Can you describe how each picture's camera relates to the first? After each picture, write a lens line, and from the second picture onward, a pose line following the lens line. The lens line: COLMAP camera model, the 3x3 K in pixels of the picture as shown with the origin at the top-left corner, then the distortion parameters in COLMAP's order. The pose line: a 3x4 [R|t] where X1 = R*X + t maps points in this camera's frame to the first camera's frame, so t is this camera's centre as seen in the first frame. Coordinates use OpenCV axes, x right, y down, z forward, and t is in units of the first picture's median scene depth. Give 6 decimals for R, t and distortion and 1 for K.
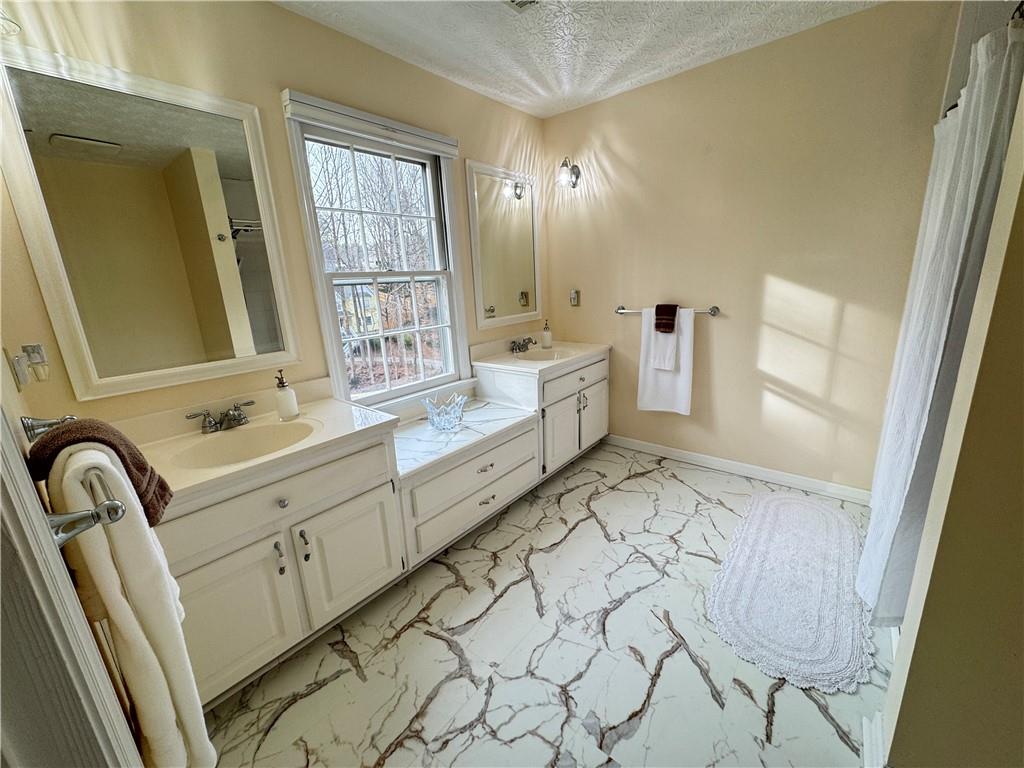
lens RADIAL K [[408.2, 0, 509.7], [0, 408.2, 384.2], [0, 0, 1]] dist [-0.004761, -0.000376]
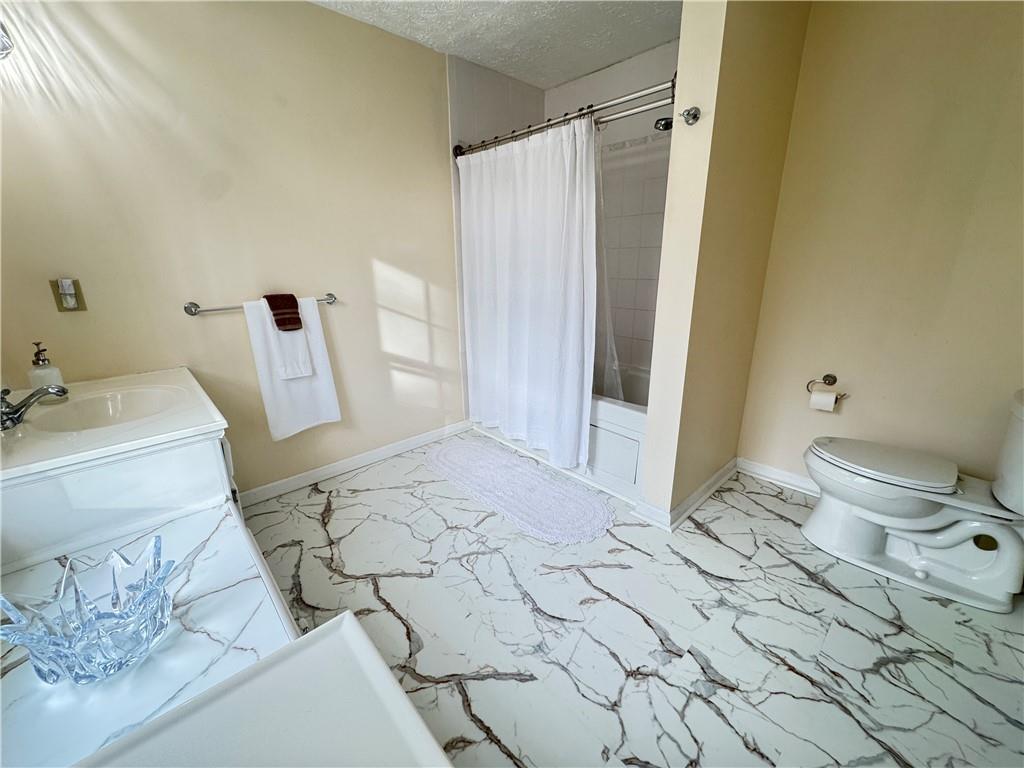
lens RADIAL K [[408.2, 0, 510.7], [0, 408.2, 384.6], [0, 0, 1]] dist [-0.004761, -0.000376]
pose [[0.128375, -0.246030, 0.960723, -0.418513], [0.253751, 0.944640, 0.208004, -0.105547], [-0.958713, 0.217082, 0.183699, 0.602683]]
